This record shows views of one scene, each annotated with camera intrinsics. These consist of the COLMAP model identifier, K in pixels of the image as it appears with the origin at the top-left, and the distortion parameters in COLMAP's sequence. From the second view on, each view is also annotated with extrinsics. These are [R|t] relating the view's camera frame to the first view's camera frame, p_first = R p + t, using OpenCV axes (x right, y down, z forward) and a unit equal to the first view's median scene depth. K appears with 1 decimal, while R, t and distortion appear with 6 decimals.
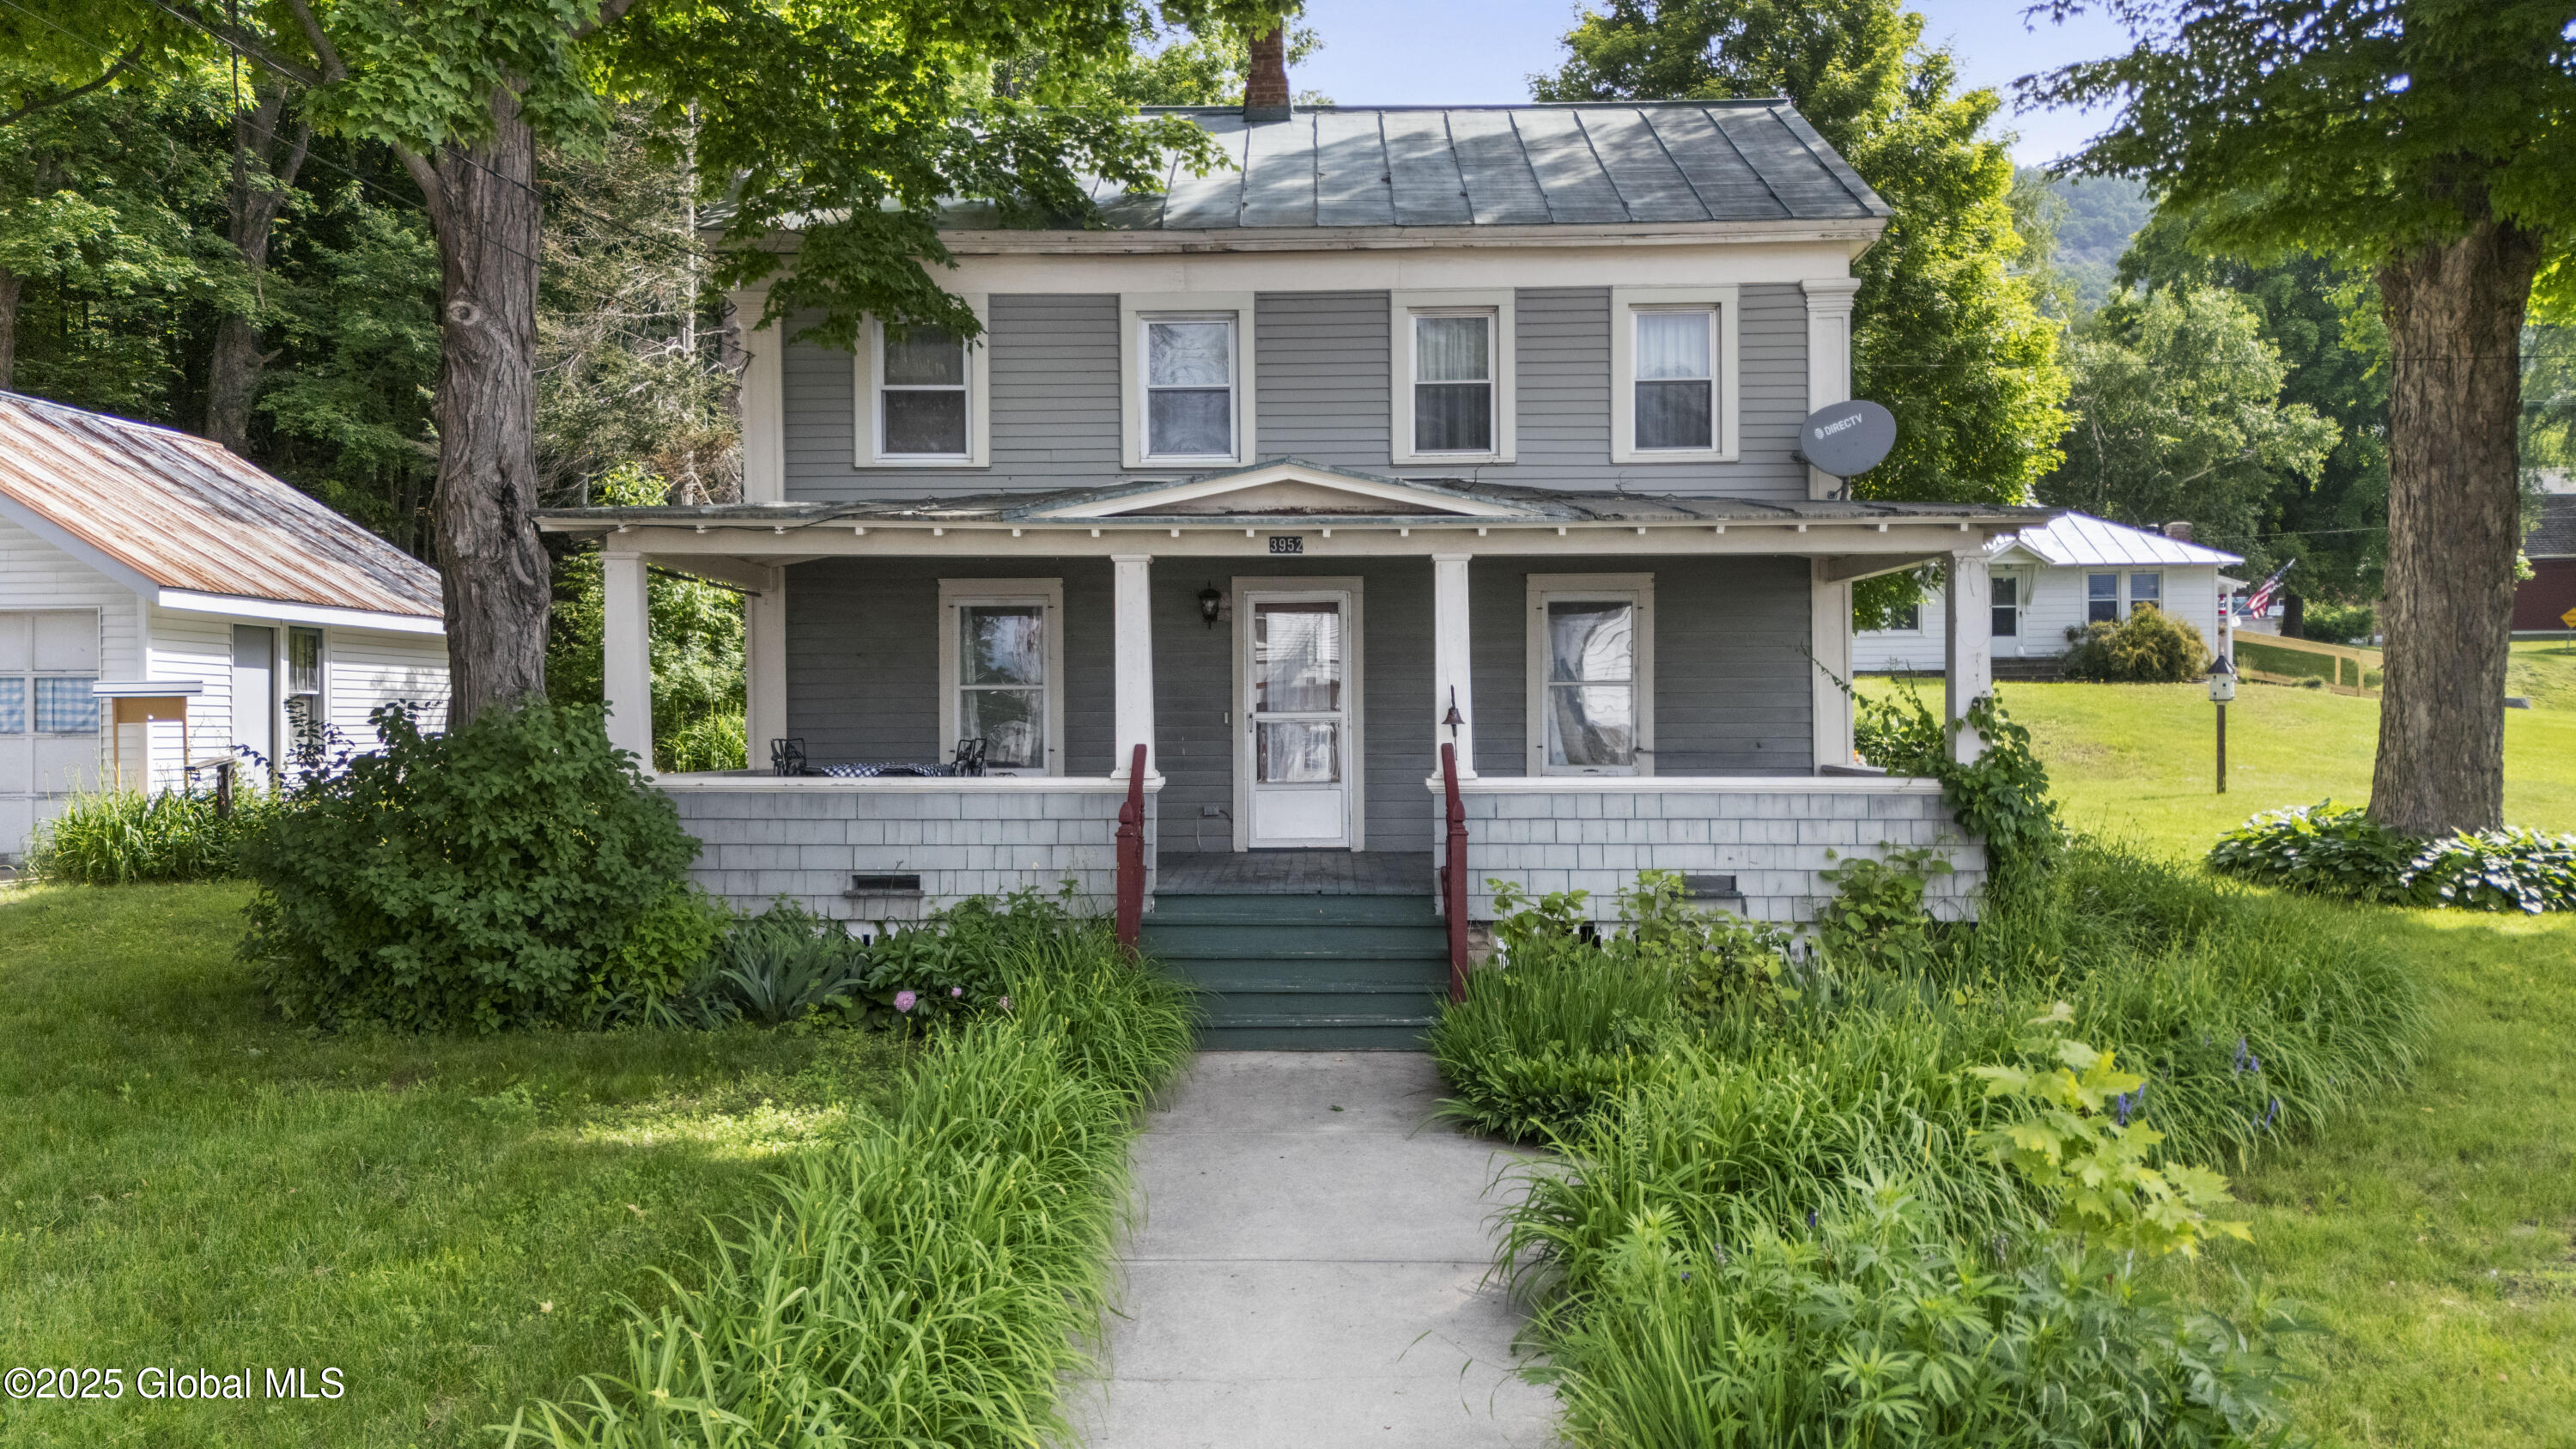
lens RADIAL K [[1945.6, 0, 1288.0], [0, 1945.6, 724.5], [0, 0, 1]] dist [0.038208, -0.000180]
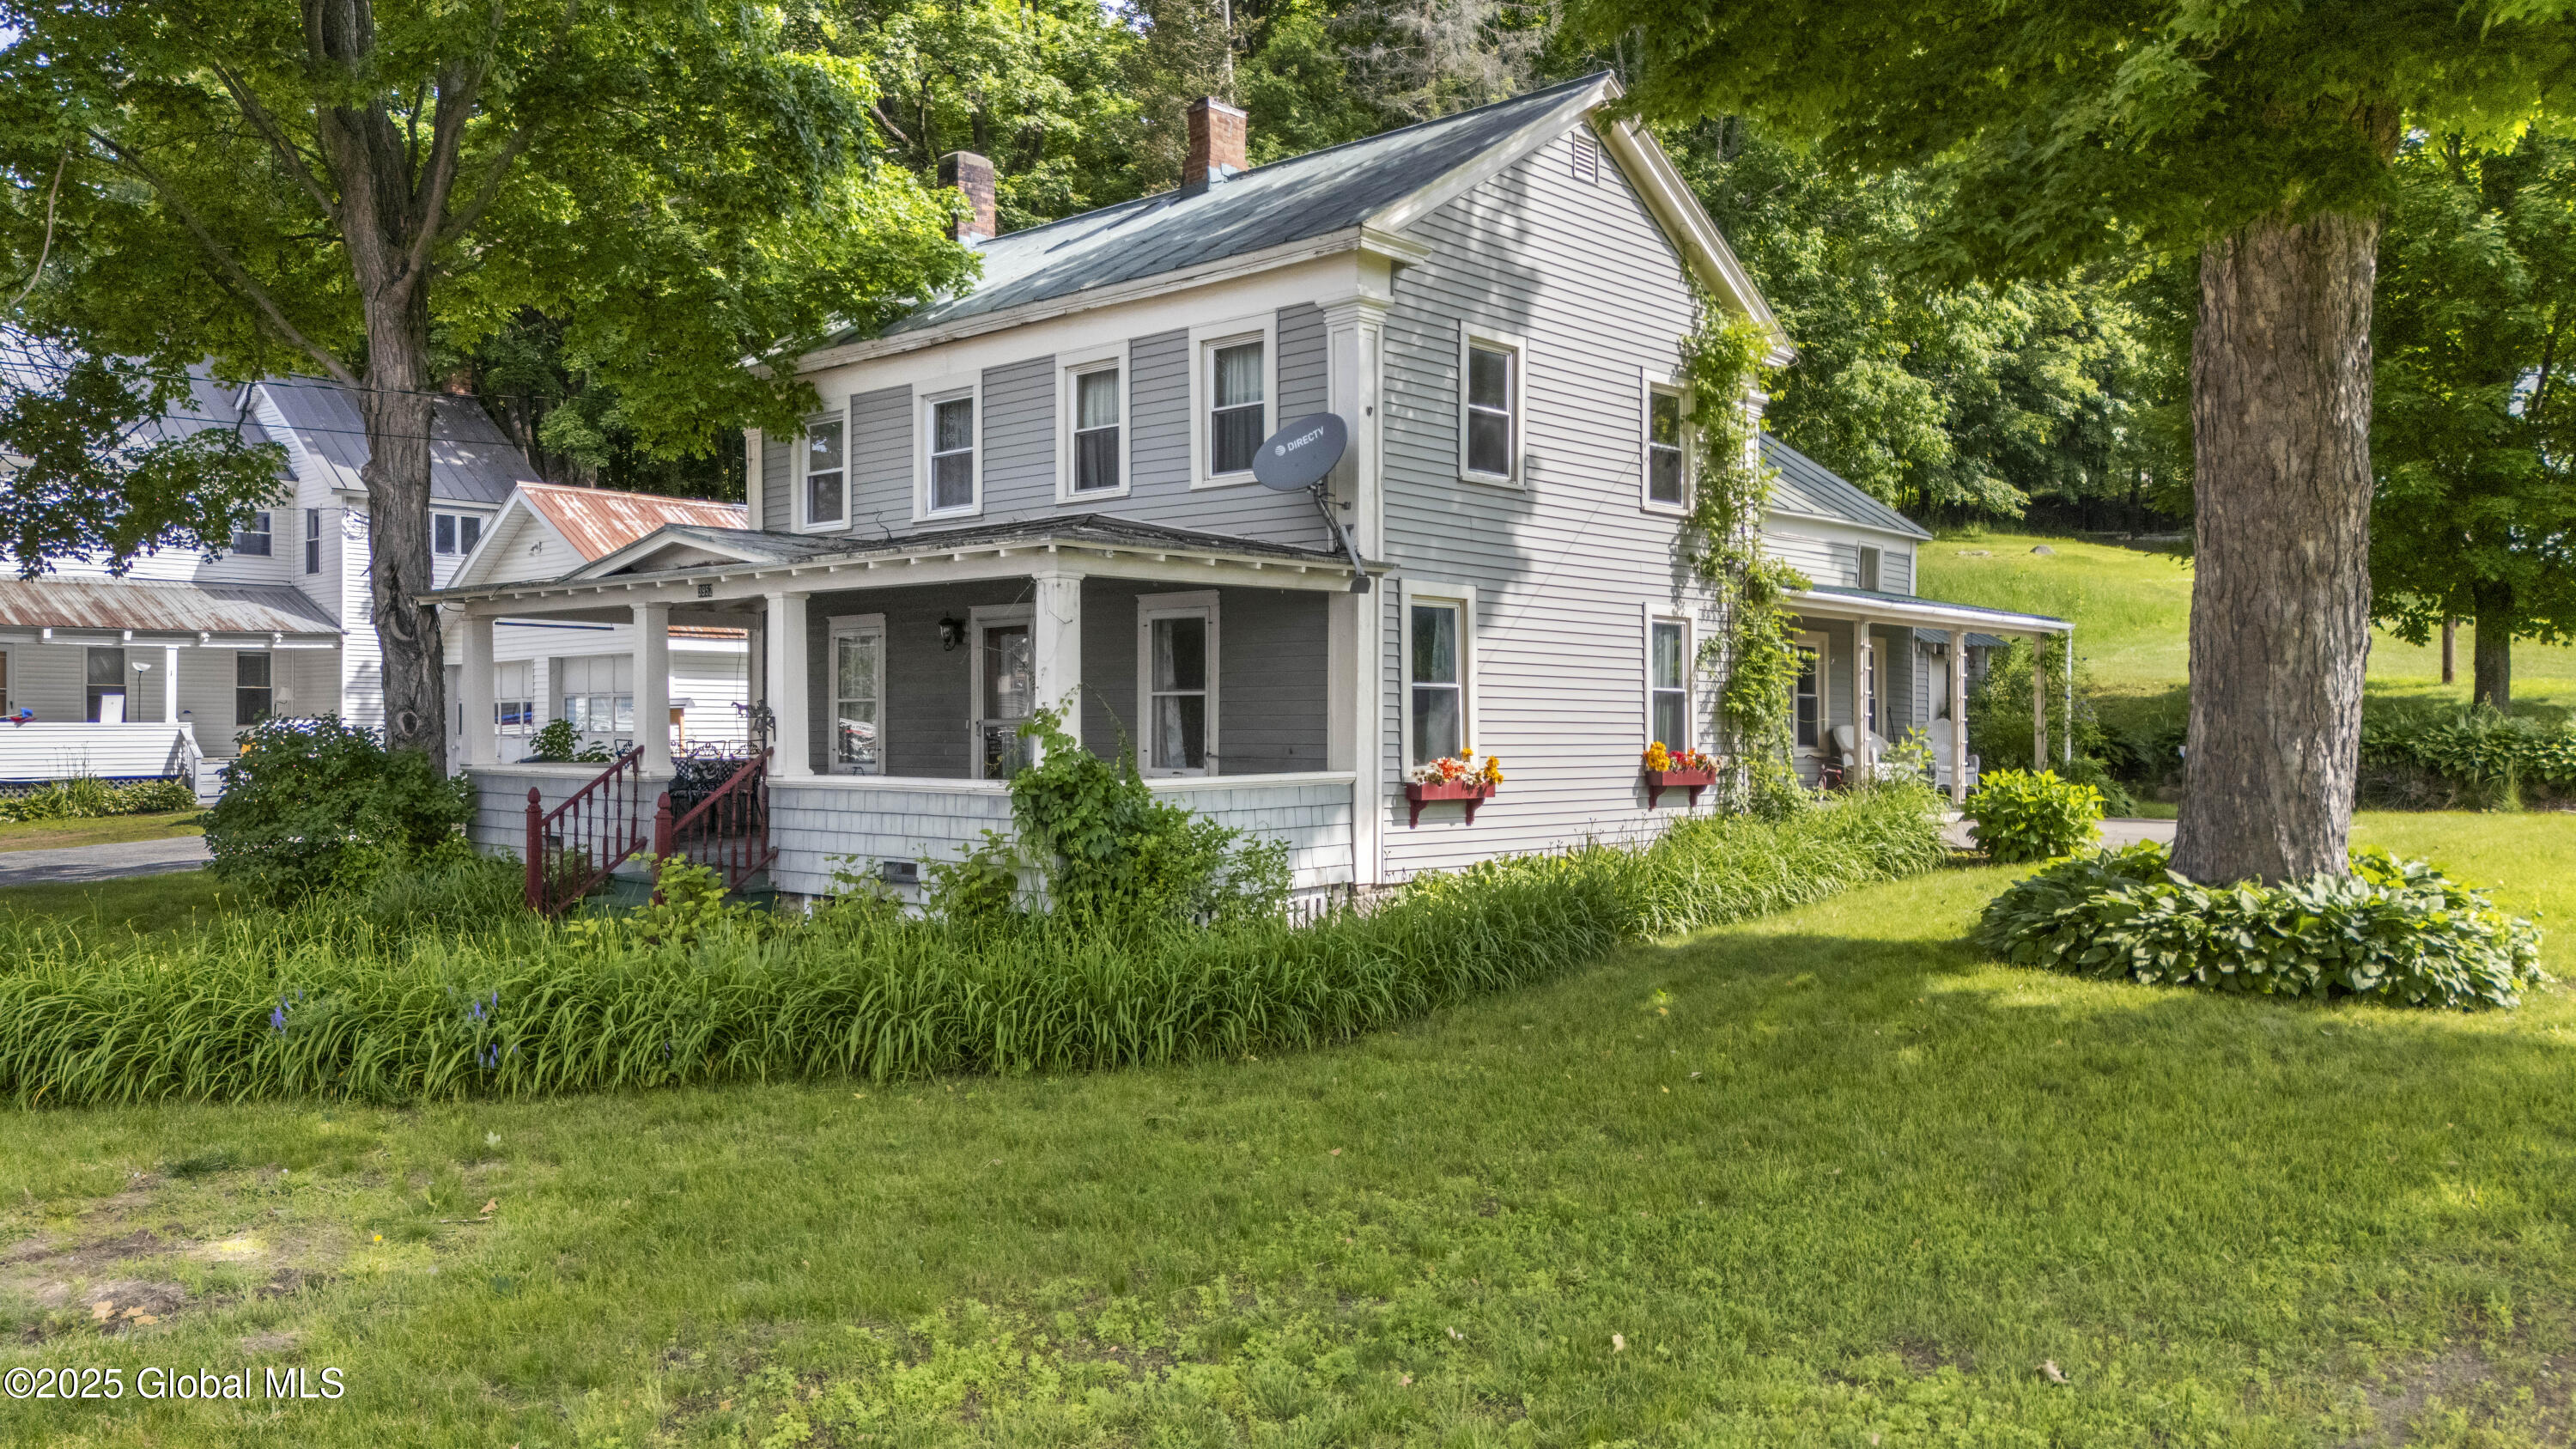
lens RADIAL K [[1945.6, 0, 1288.0], [0, 1945.6, 724.5], [0, 0, 1]] dist [0.038208, -0.000180]
pose [[0.754050, 0.000515, -0.656816, 0.916814], [-0.000978, 0.999999, -0.000339, -0.003510], [0.656816, 0.000898, 0.754051, 0.219182]]
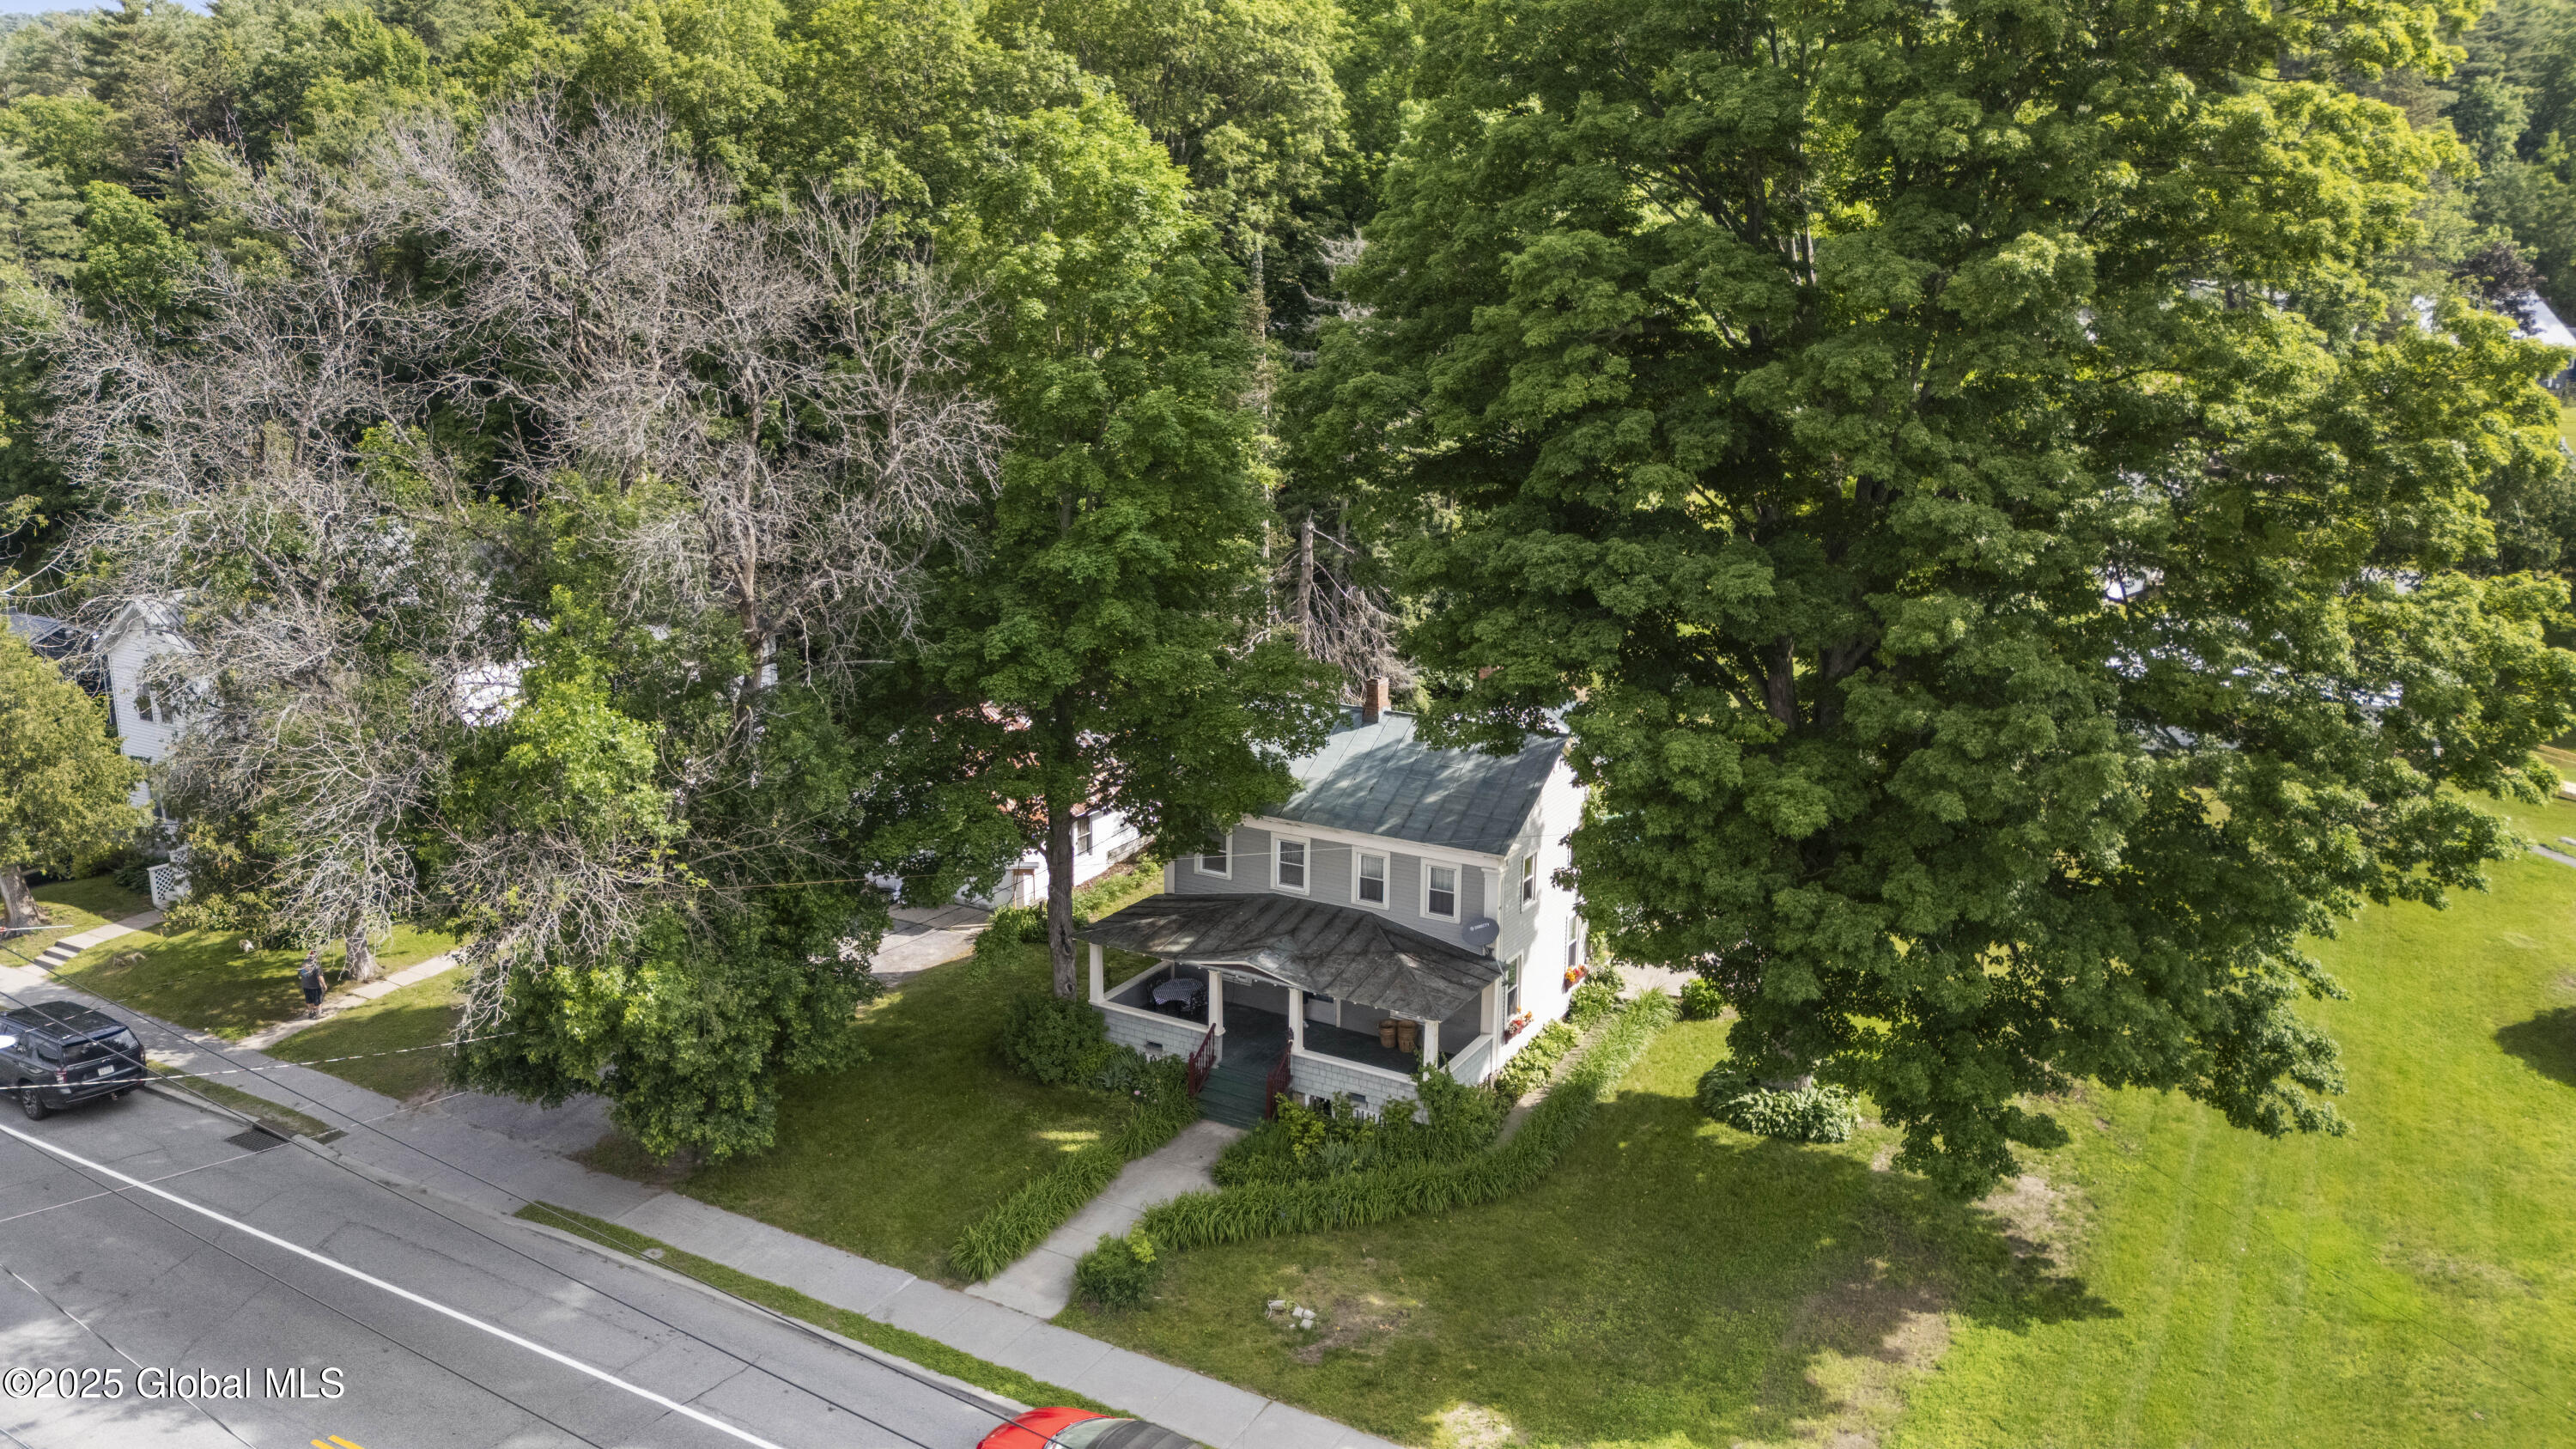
lens RADIAL K [[1805.2, 0, 1288.0], [0, 1805.2, 724.5], [0, 0, 1]] dist [0.033440, -0.000358]
pose [[0.878087, 0.123536, -0.462279, 1.178953], [-0.012427, 0.971660, 0.236054, -1.023611], [0.478340, -0.201532, 0.854737, -1.283745]]
